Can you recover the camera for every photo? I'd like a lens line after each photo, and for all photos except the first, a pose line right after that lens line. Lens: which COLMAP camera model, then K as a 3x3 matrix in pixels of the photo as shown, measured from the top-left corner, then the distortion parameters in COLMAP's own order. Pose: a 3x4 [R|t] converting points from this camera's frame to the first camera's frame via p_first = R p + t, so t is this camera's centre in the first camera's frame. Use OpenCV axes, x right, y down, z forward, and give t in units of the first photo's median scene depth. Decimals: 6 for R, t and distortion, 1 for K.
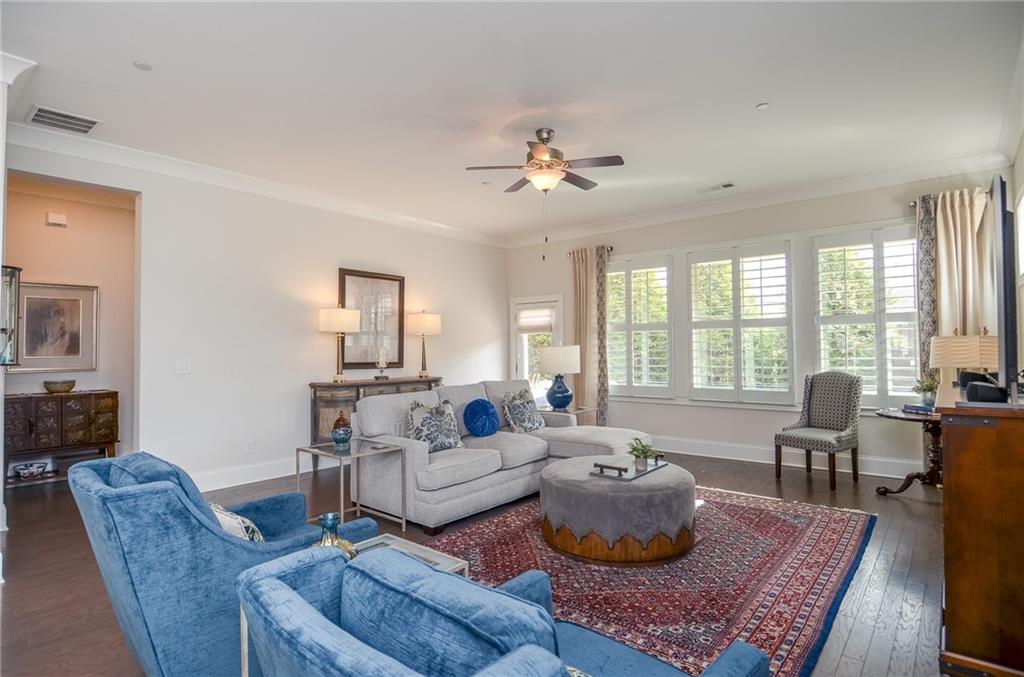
lens RADIAL K [[525.8, 0, 519.5], [0, 525.8, 334.0], [0, 0, 1]] dist [0.011760, -0.027866]
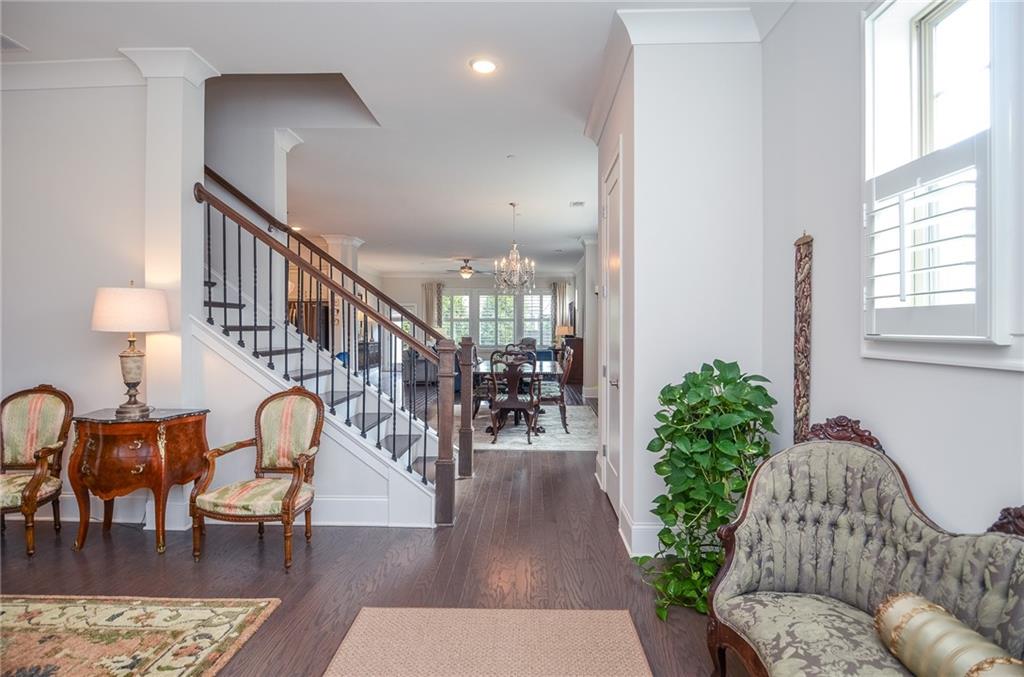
lens RADIAL K [[525.8, 0, 519.5], [0, 525.8, 334.0], [0, 0, 1]] dist [0.011760, -0.027866]
pose [[0.791864, 0.006975, 0.610658, -1.137085], [-0.026362, 0.999393, 0.022769, -0.013806], [-0.610129, -0.034127, 0.791567, -1.197949]]
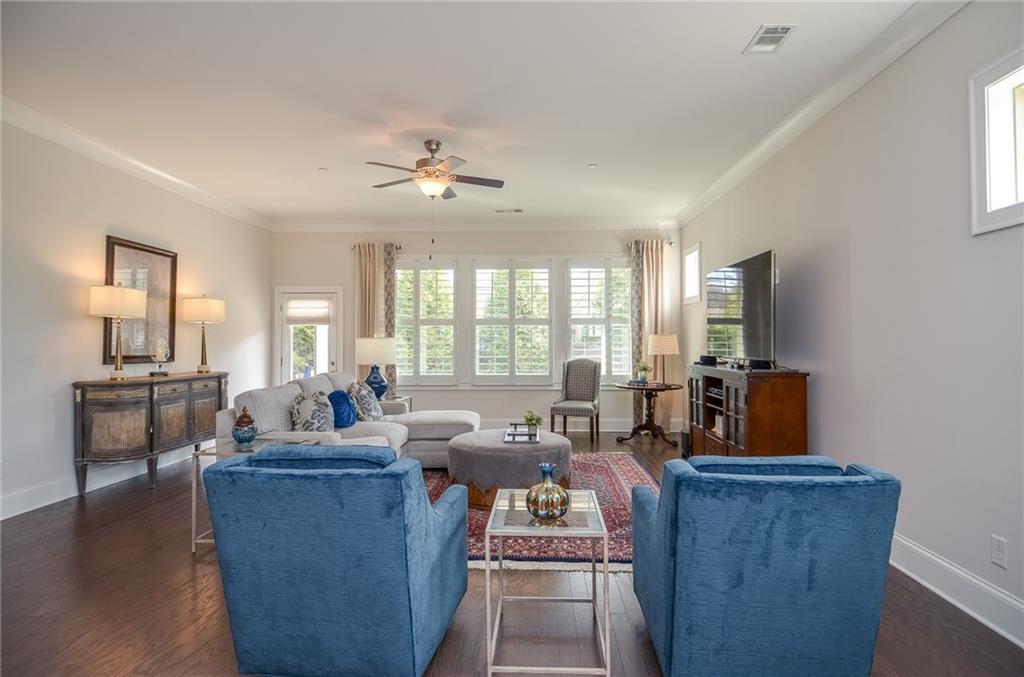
lens RADIAL K [[525.8, 0, 519.5], [0, 525.8, 334.0], [0, 0, 1]] dist [0.011760, -0.027866]
pose [[0.796372, 0.017109, 0.604565, -0.325782], [-0.022947, 0.999735, 0.001934, 0.006316], [-0.604371, -0.015413, 0.796554, 0.004383]]
